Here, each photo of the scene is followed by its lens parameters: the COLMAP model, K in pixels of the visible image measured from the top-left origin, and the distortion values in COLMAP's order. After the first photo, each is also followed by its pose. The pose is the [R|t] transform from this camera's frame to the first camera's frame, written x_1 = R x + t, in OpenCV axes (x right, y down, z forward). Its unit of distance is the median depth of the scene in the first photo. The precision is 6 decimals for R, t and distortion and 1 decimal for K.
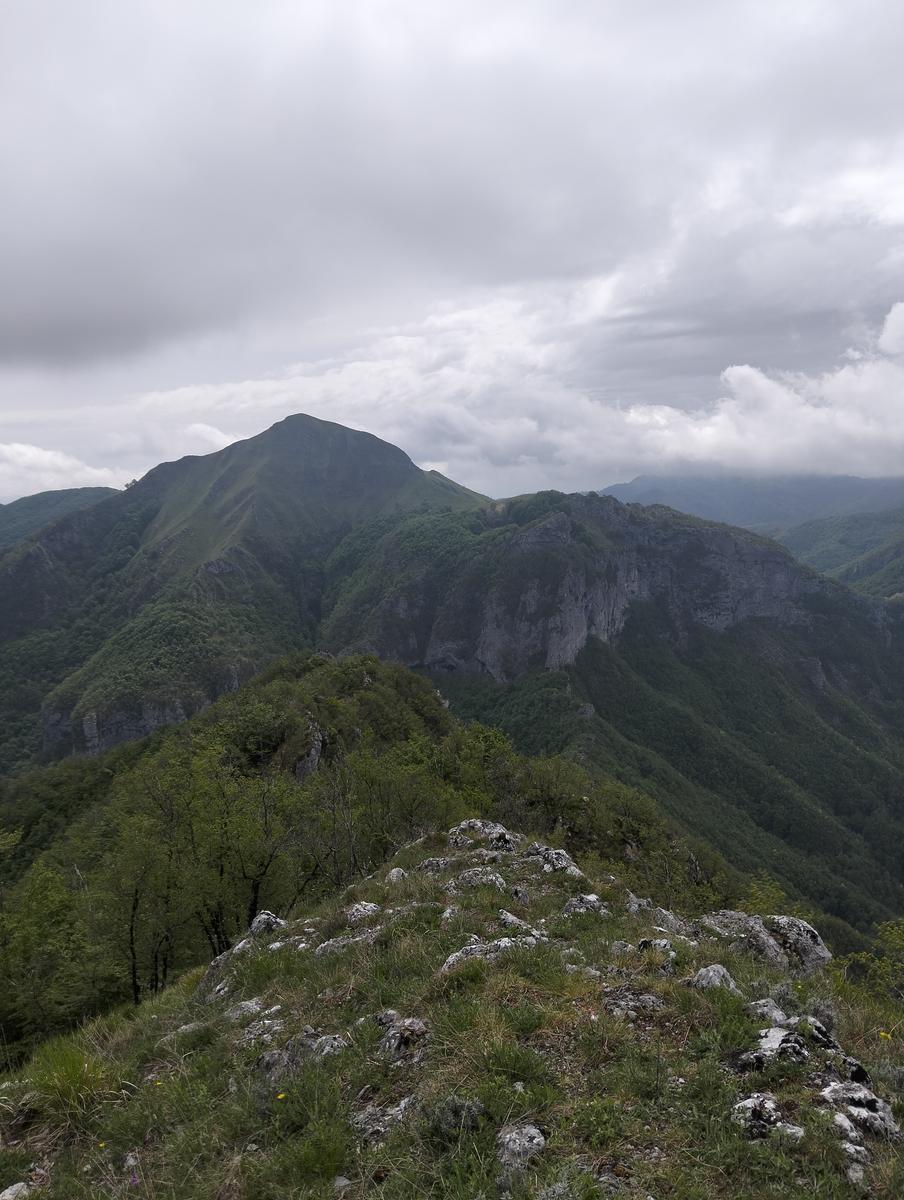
lens RADIAL K [[988.1, 0, 458.4], [0, 988.1, 608.3], [0, 0, 1]] dist [0.085897, -0.137069]
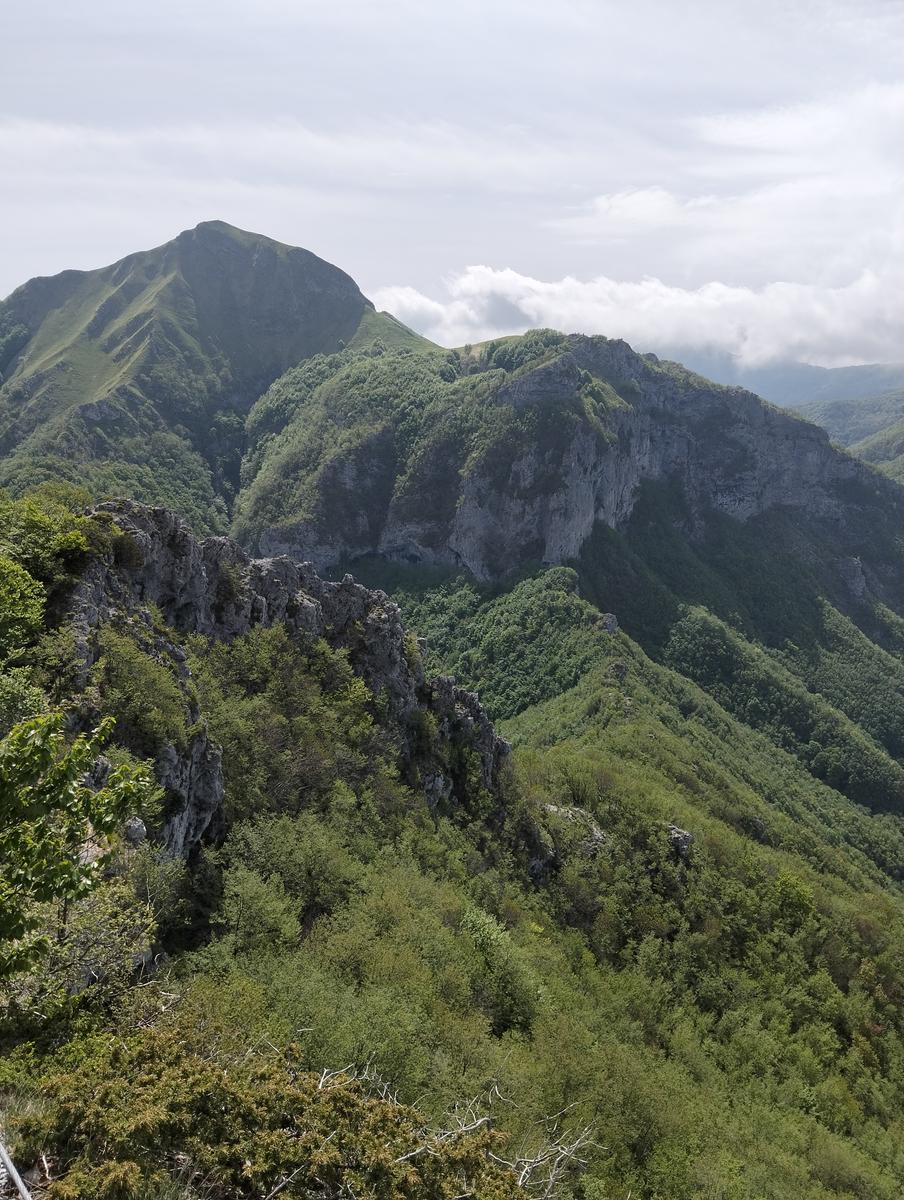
lens RADIAL K [[988.1, 0, 454.7], [0, 988.1, 616.8], [0, 0, 1]] dist [0.085897, -0.137069]
pose [[0.997395, 0.025963, 0.067301, -0.023045], [-0.033947, 0.992151, 0.120347, 0.011553], [-0.063648, -0.122318, 0.990448, 0.222547]]
